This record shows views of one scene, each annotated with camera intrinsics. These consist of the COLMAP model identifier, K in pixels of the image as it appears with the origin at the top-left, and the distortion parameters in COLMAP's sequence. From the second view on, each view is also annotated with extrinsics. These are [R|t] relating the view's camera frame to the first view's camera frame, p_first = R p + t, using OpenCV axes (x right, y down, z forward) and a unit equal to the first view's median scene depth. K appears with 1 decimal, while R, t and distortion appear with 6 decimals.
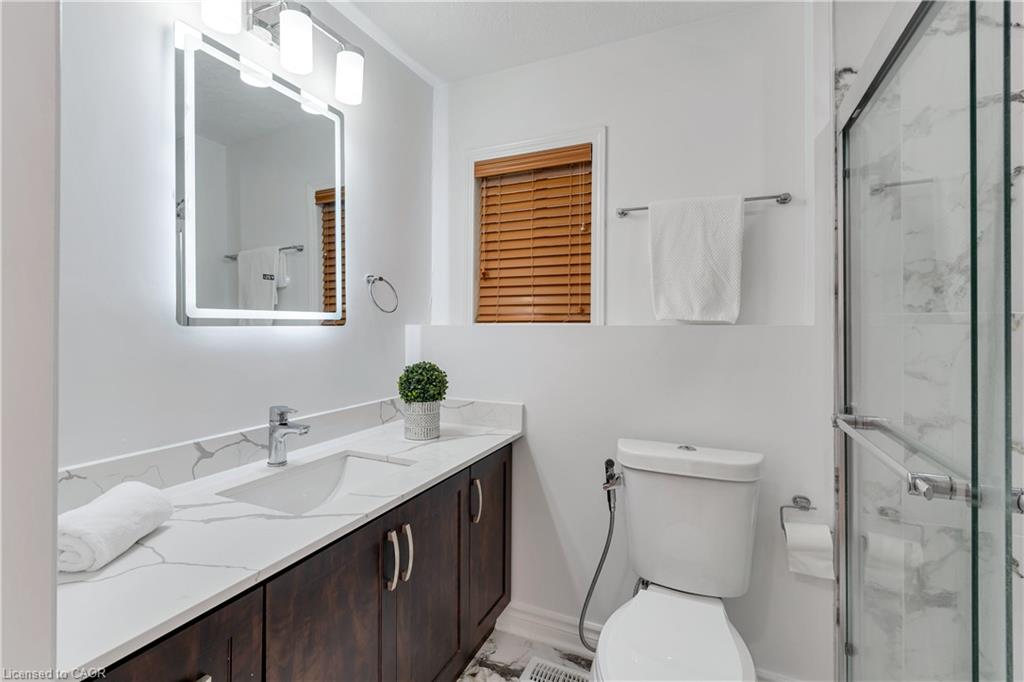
lens RADIAL K [[465.0, 0, 508.5], [0, 465.0, 330.0], [0, 0, 1]] dist [-0.002889, 0.001401]
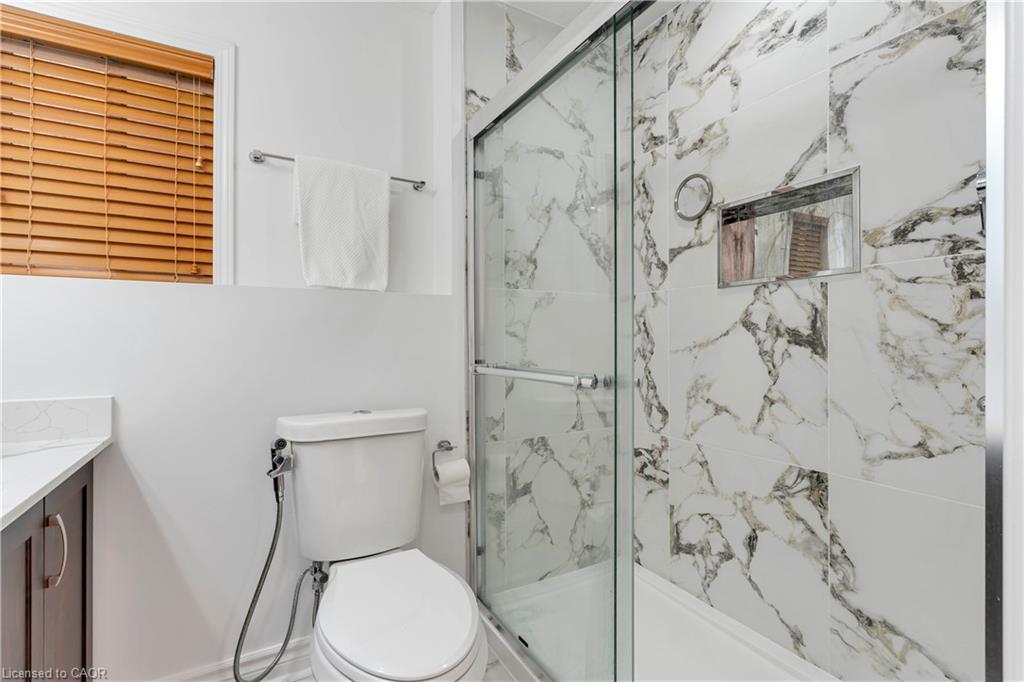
lens RADIAL K [[468.6, 0, 512.0], [0, 468.6, 341.0], [0, 0, 1]] dist [0.000680, 0.004924]
pose [[0.590171, -0.010893, 0.807205, -0.214453], [0.005946, 0.999940, 0.009147, 0.091783], [-0.807256, -0.000599, 0.590201, 0.152618]]
